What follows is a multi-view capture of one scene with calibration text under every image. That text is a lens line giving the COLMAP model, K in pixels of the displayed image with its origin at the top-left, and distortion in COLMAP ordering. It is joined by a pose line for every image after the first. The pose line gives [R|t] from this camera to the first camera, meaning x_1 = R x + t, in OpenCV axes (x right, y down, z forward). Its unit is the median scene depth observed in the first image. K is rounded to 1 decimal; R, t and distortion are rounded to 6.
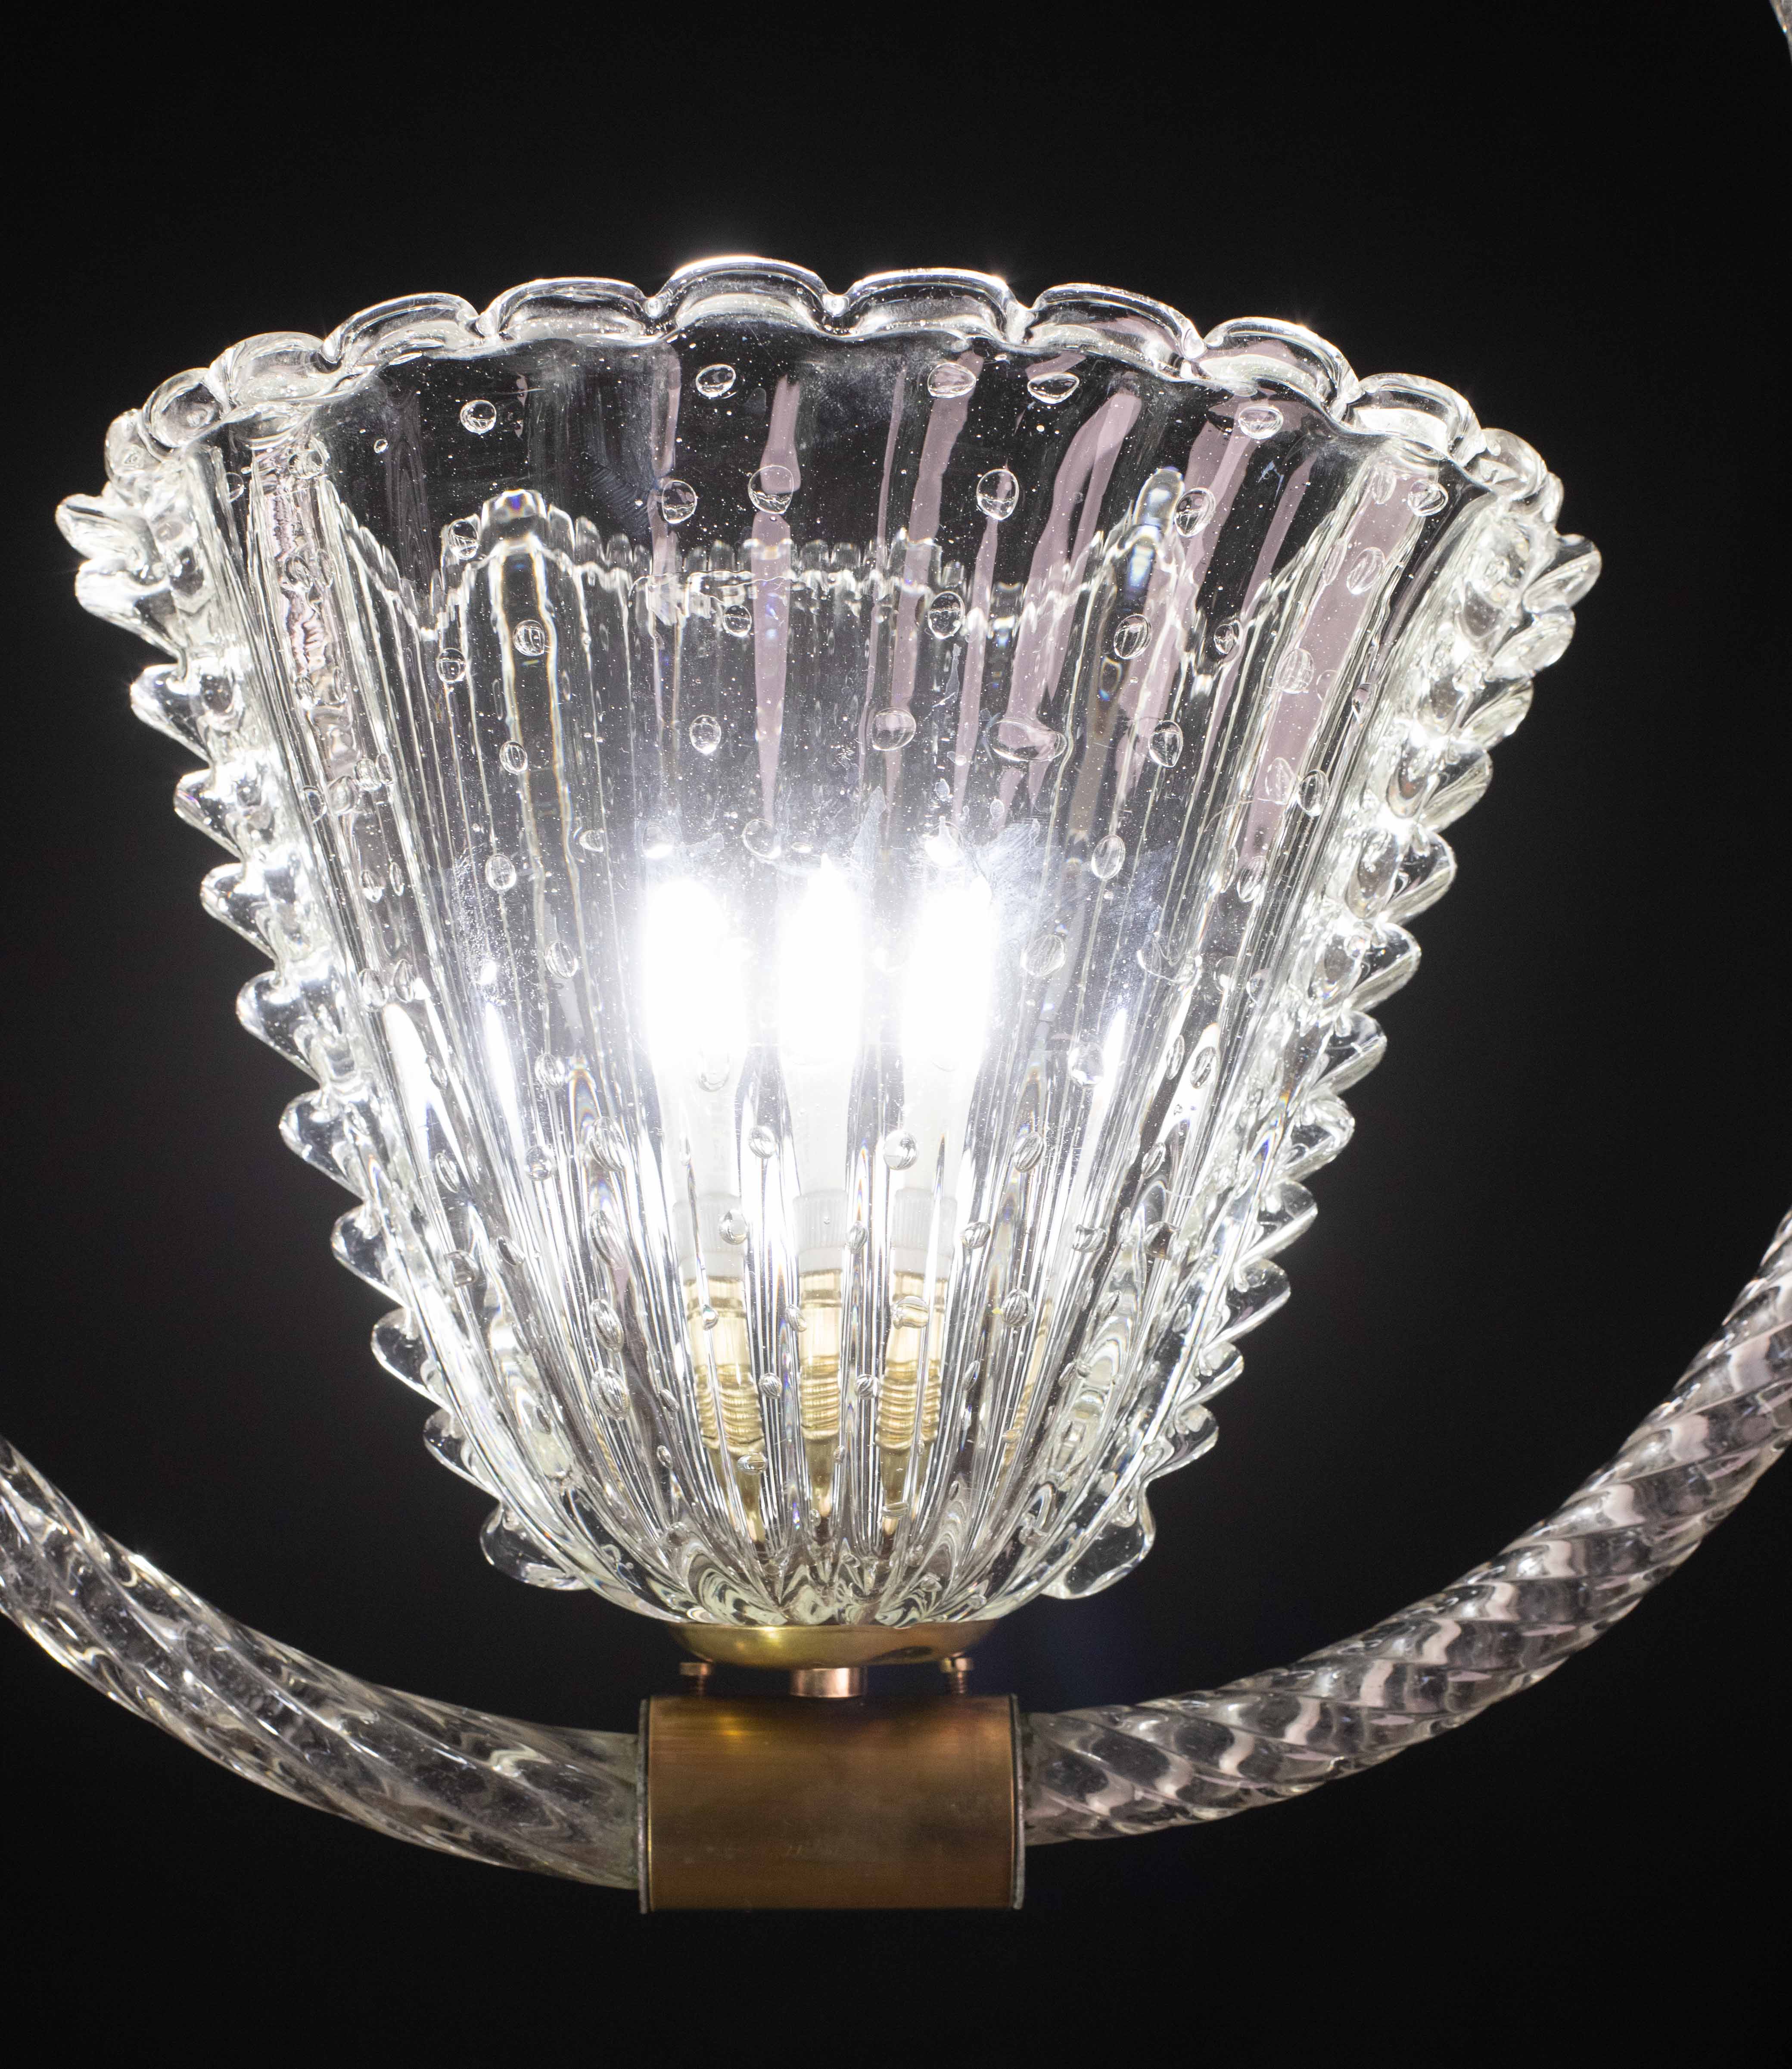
lens RADIAL K [[3810.2, 0, 887.5], [0, 3810.2, 1040.4], [0, 0, 1]] dist [-0.161347, 0.000000]
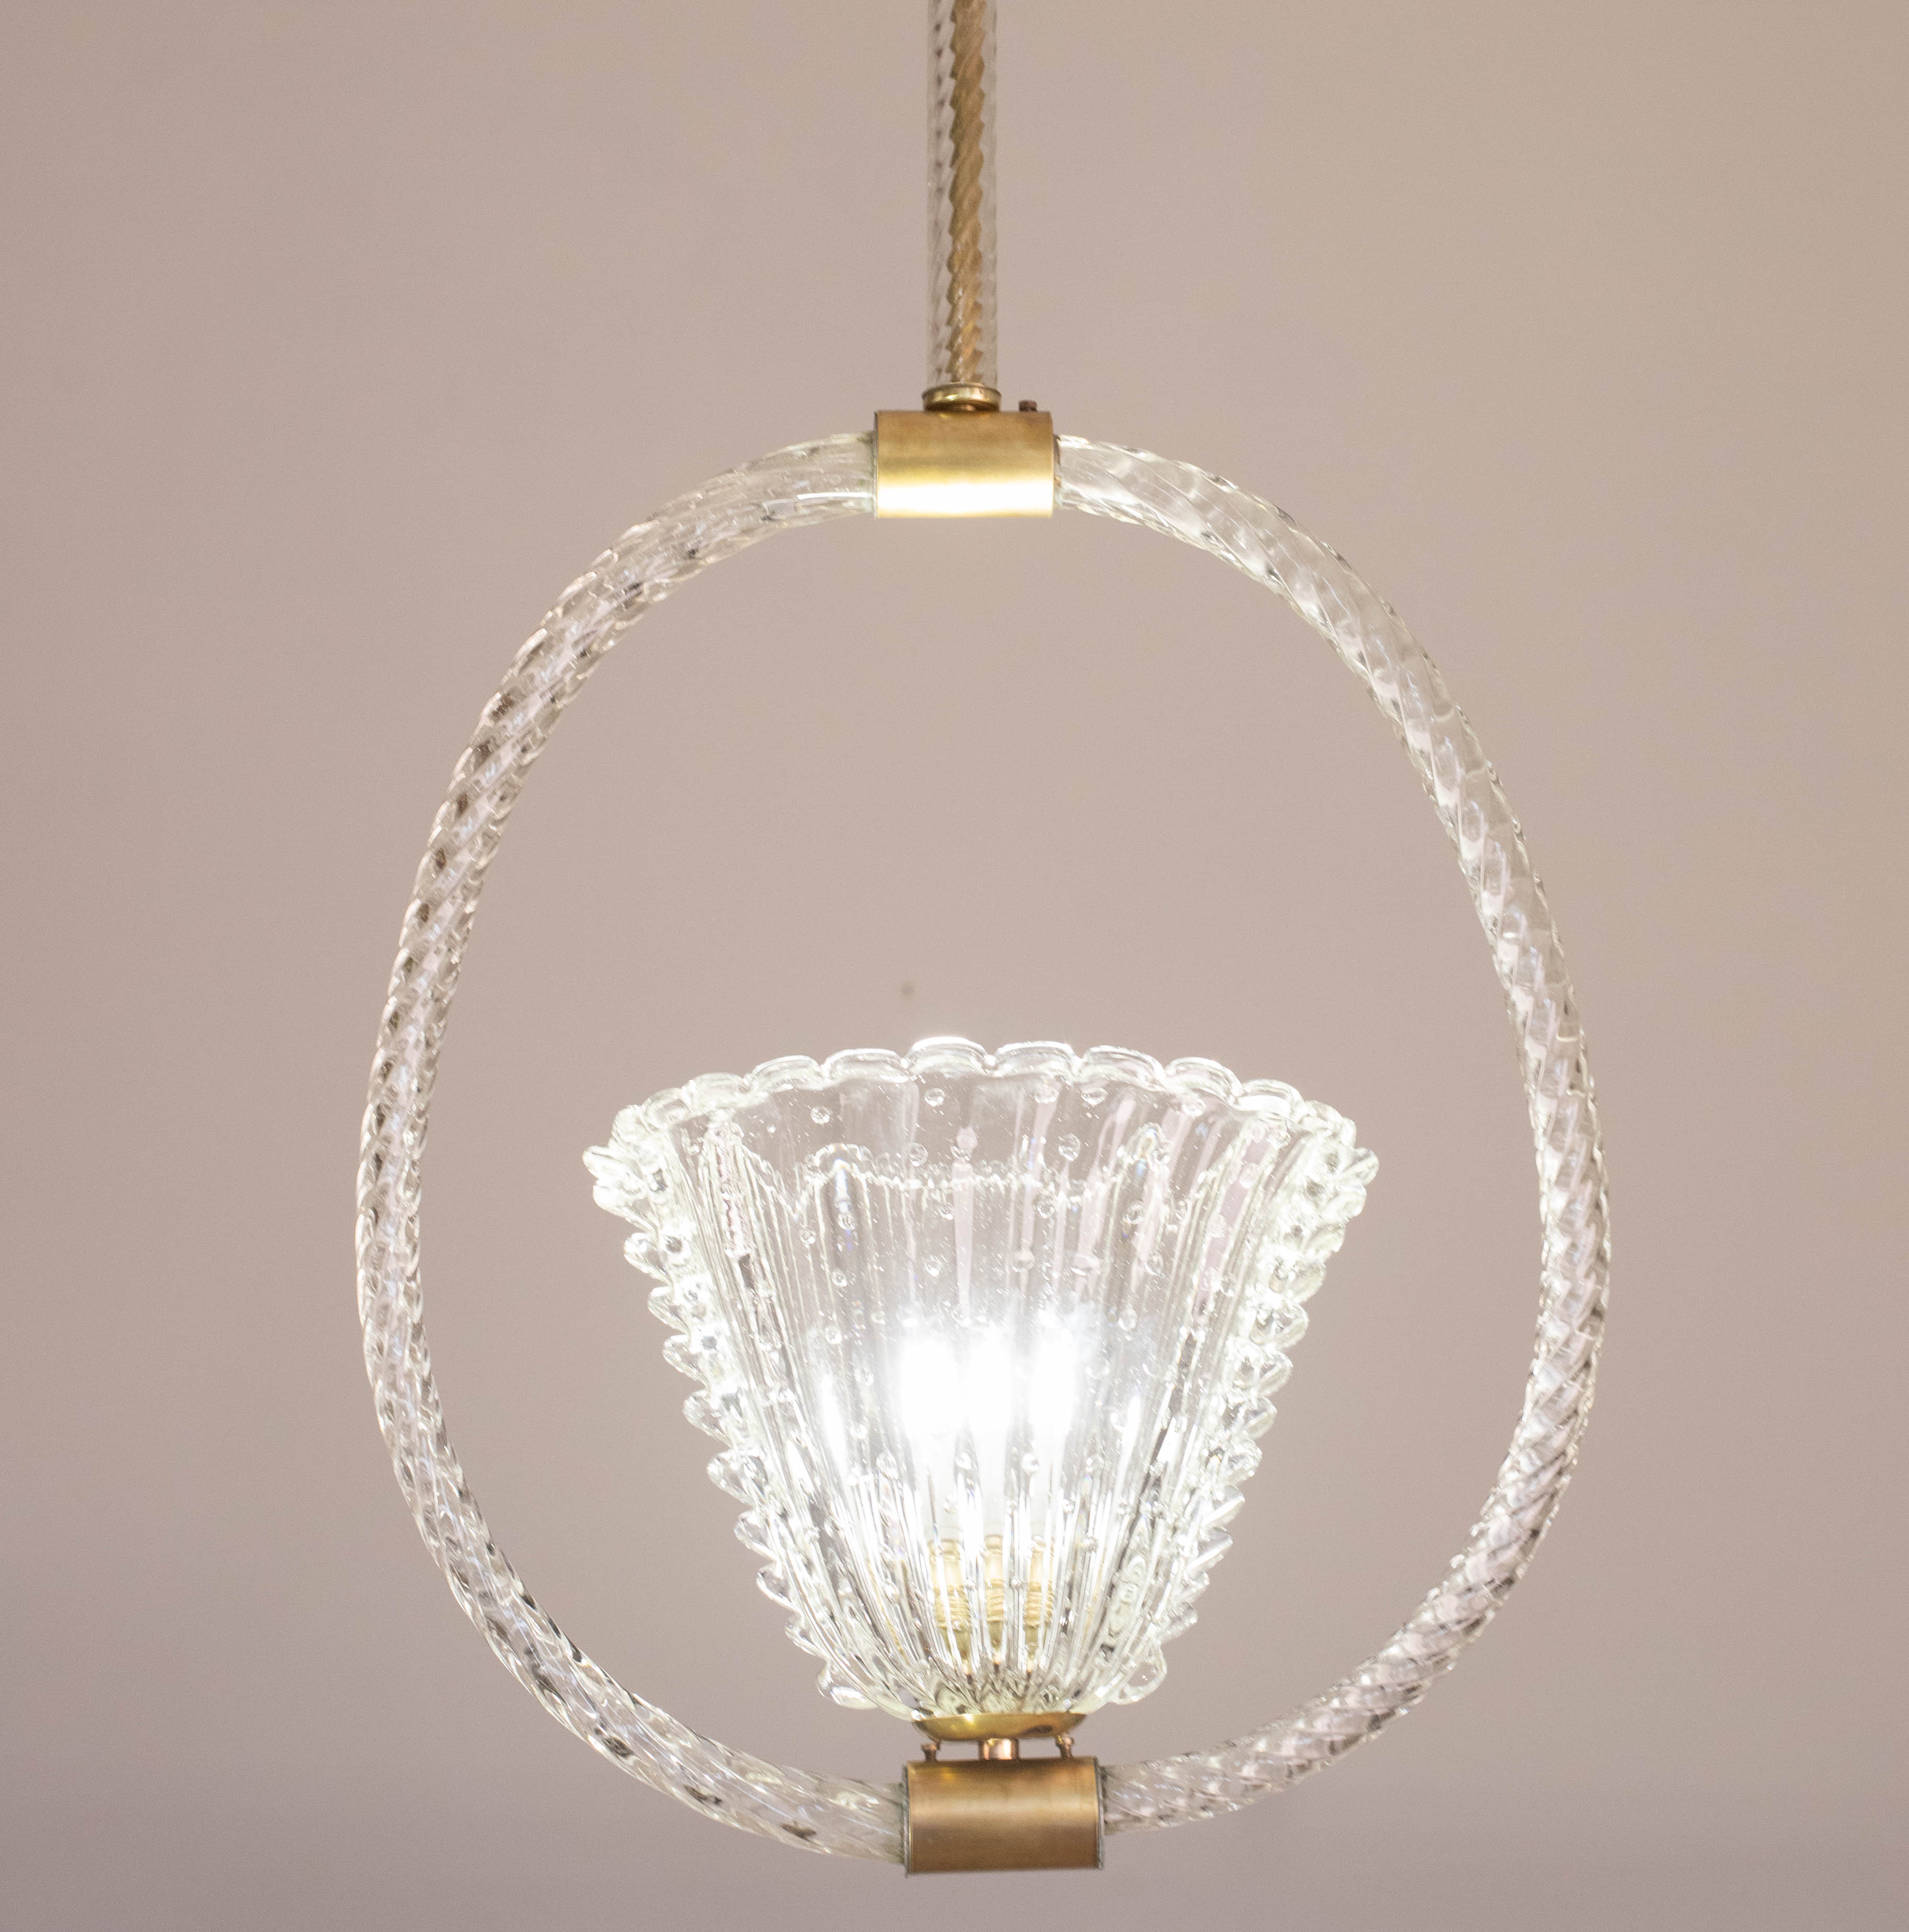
lens RADIAL K [[4275.9, 0, 989.9], [0, 4275.9, 949.7], [0, 0, 1]] dist [-0.133883, 0.000000]
pose [[0.999629, -0.025229, 0.010284, -0.033753], [0.026465, 0.988837, -0.146632, 0.086319], [-0.006470, 0.146850, 0.989138, -1.246869]]
